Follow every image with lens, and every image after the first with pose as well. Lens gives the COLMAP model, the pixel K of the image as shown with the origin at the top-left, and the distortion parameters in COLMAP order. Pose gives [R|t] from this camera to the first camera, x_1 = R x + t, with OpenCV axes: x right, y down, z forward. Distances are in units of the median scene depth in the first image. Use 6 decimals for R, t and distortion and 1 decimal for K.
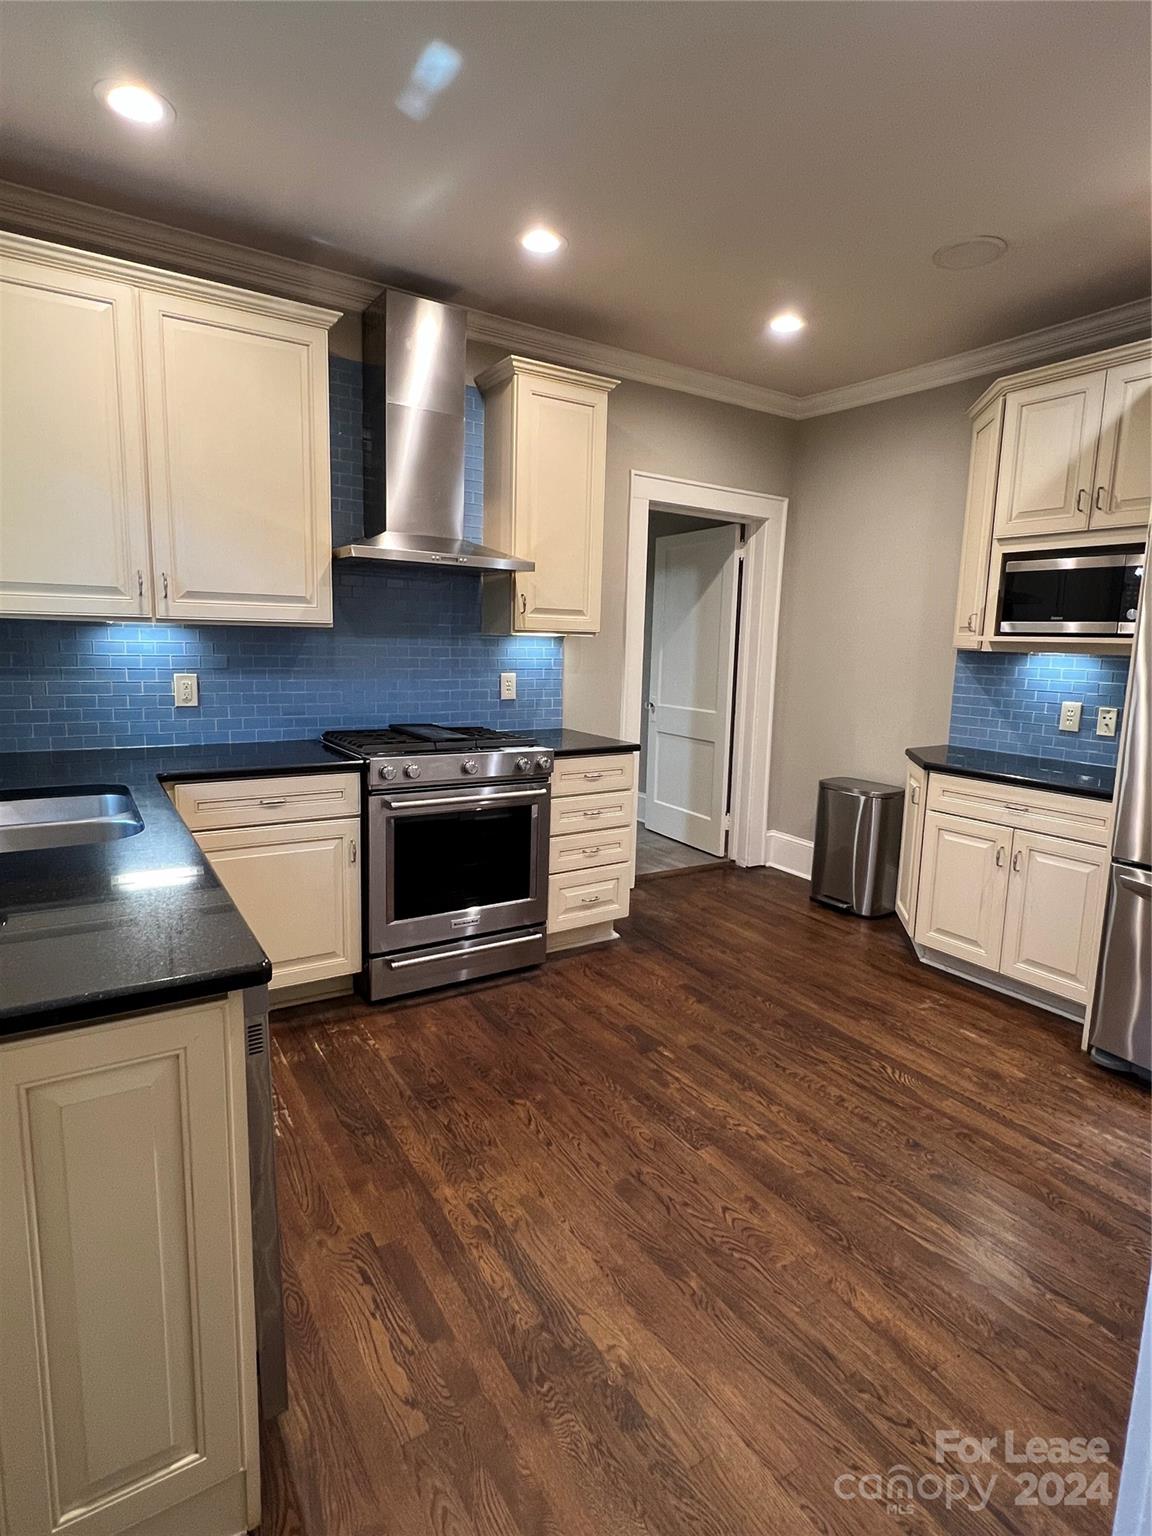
lens RADIAL K [[791.5, 0, 573.4], [0, 791.5, 761.3], [0, 0, 1]] dist [-0.004399, -0.002037]
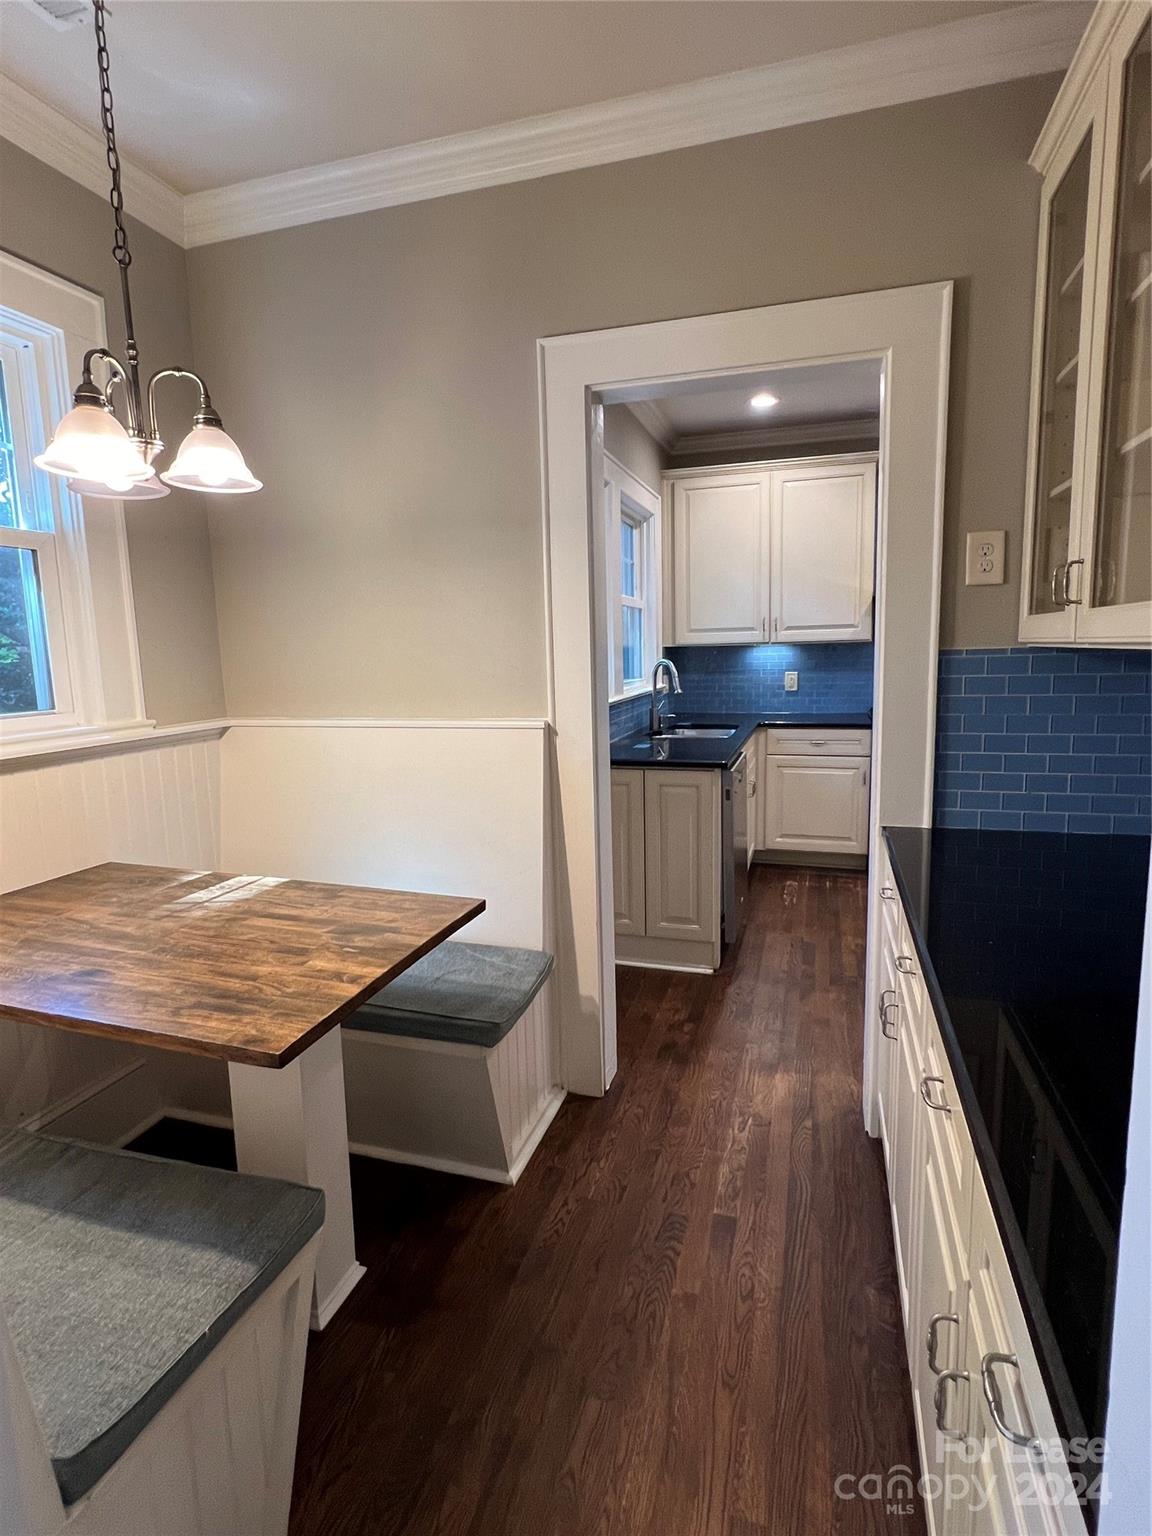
lens RADIAL K [[791.5, 0, 576.2], [0, 791.5, 763.6], [0, 0, 1]] dist [-0.004399, -0.002037]
pose [[0.649117, 0.069174, -0.757537, 0.596627], [-0.075544, 0.996796, 0.026290, 0.089897], [0.756928, 0.040162, 0.652263, -0.548331]]
